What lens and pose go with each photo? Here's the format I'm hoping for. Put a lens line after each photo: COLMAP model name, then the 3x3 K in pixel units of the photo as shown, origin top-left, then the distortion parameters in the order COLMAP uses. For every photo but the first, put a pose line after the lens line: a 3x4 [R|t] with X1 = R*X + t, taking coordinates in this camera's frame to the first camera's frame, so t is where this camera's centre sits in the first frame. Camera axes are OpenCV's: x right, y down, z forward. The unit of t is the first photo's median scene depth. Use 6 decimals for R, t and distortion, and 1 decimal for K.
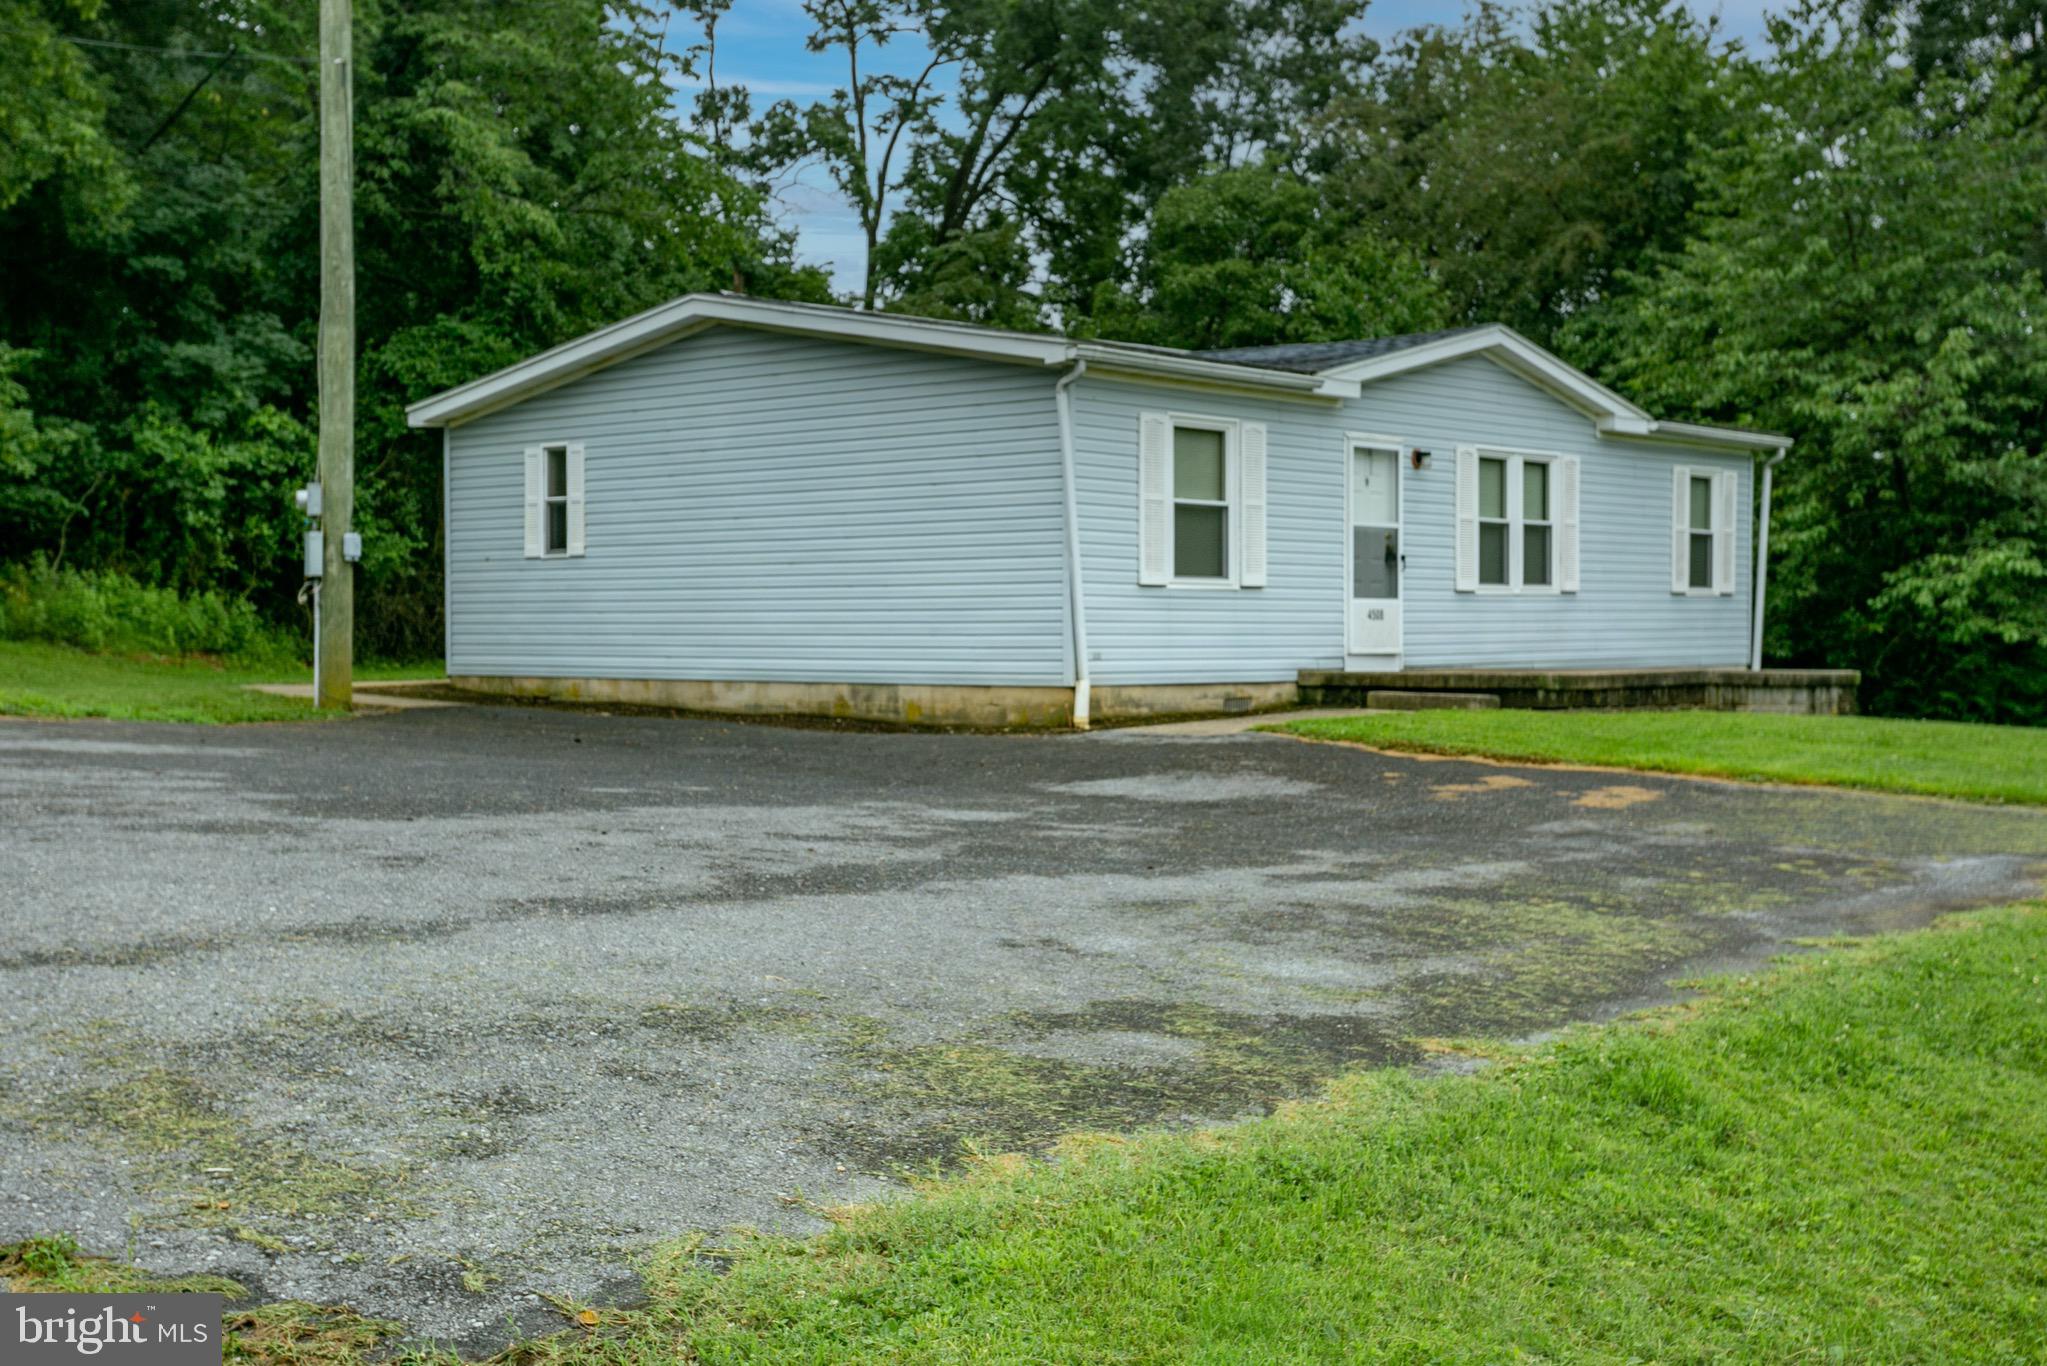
lens RADIAL K [[2455.4, 0, 1027.7], [0, 2455.4, 676.0], [0, 0, 1]] dist [0.029112, 0.000000]
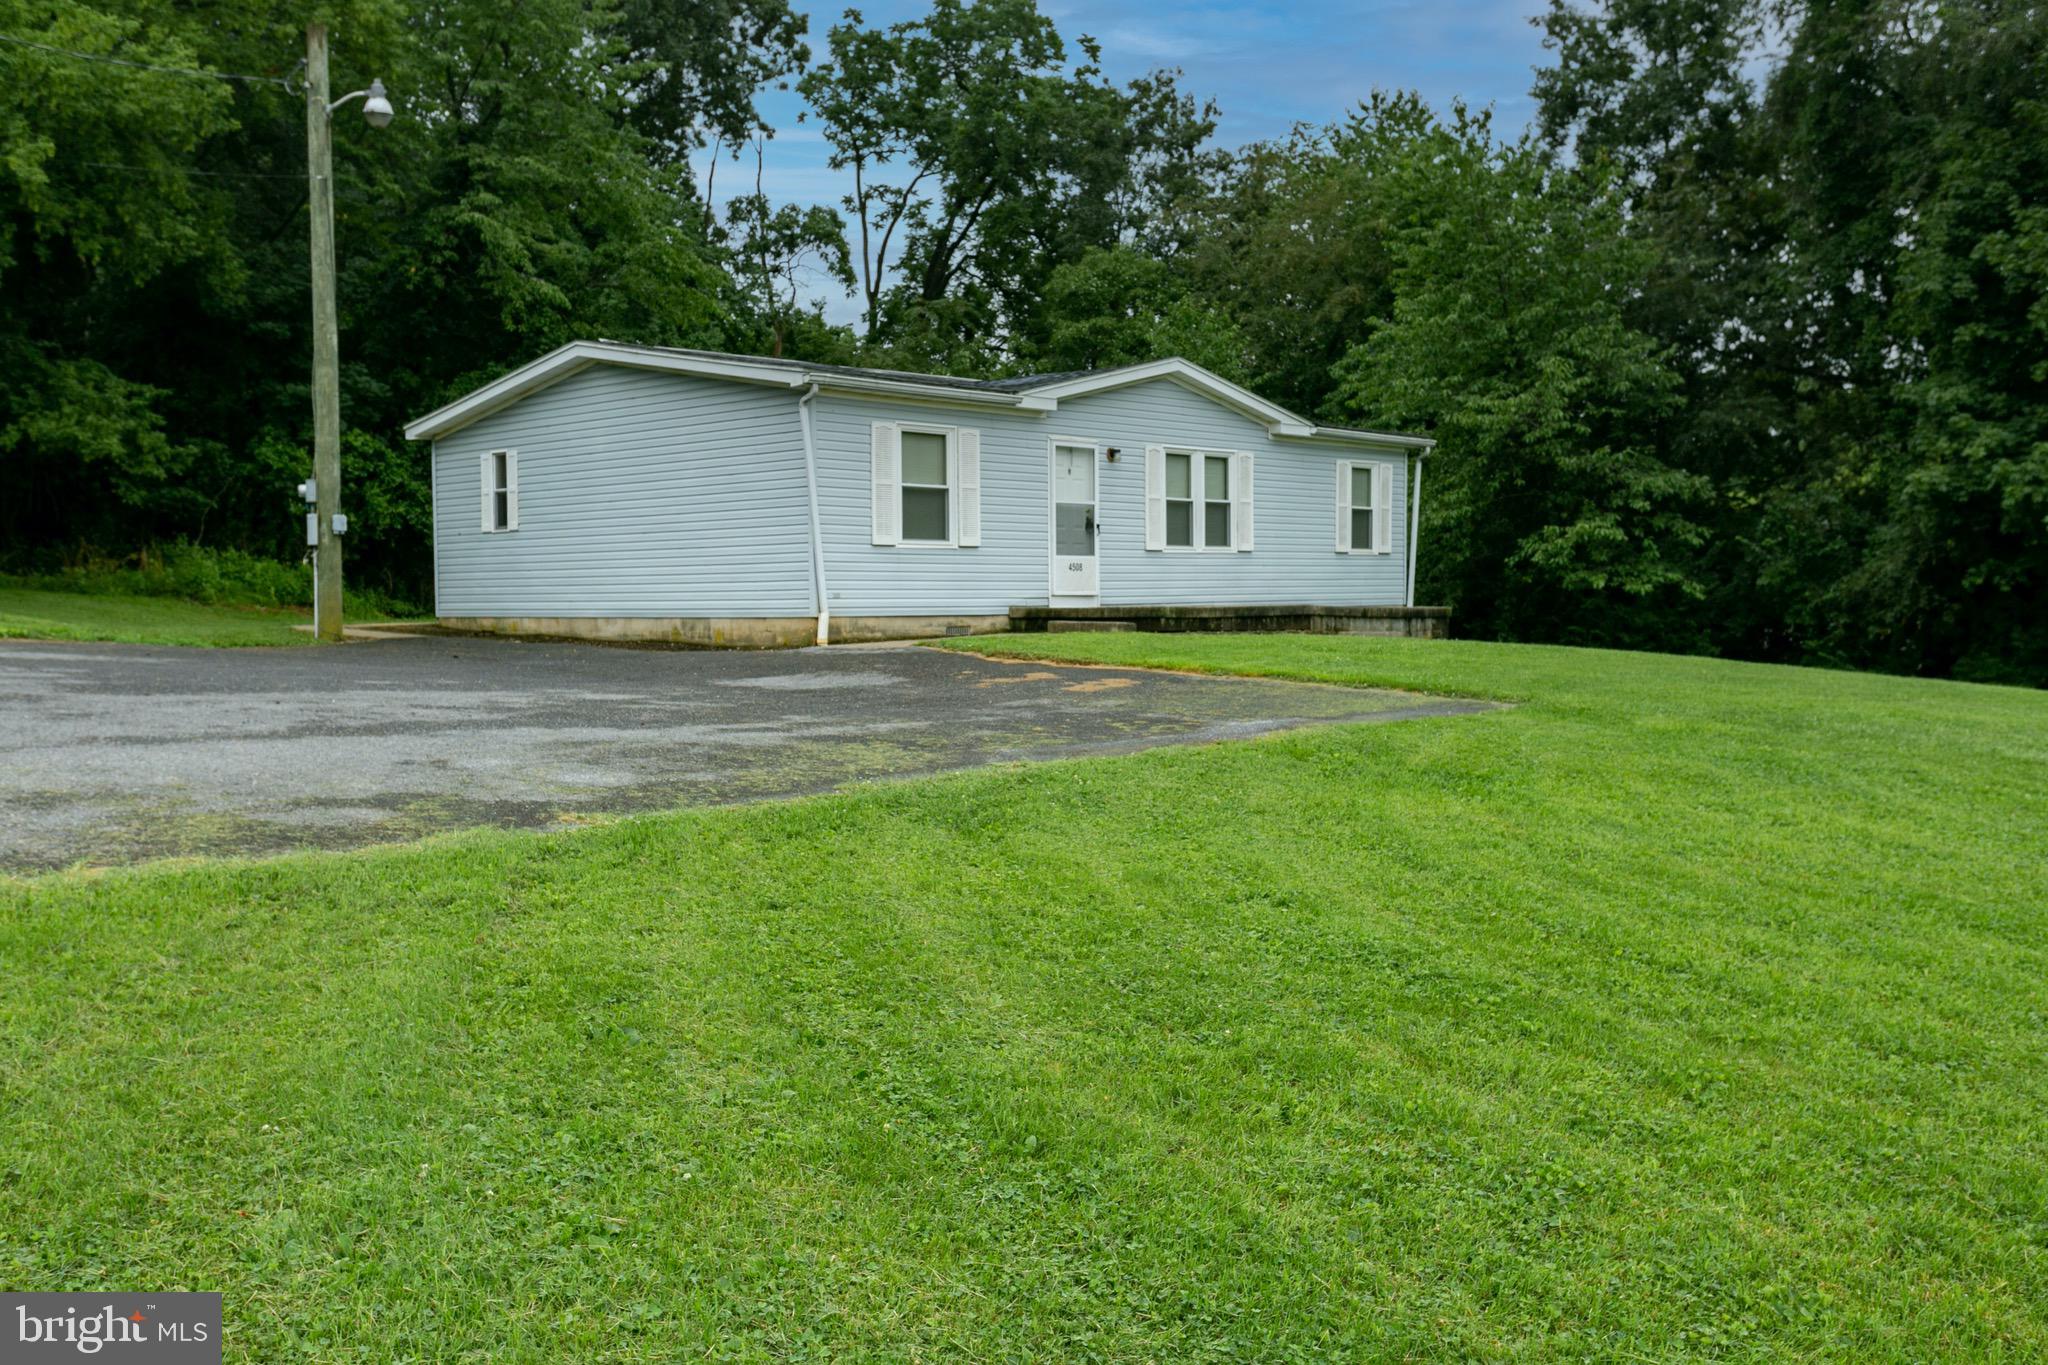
lens RADIAL K [[1818.1, 0, 1027.1], [0, 1818.1, 679.8], [0, 0, 1]] dist [0.015875, 0.020246]
pose [[0.999310, -0.006149, -0.036618, 0.132483], [0.007074, 0.999657, 0.025202, 0.011071], [0.036450, -0.025444, 0.999012, -0.026508]]
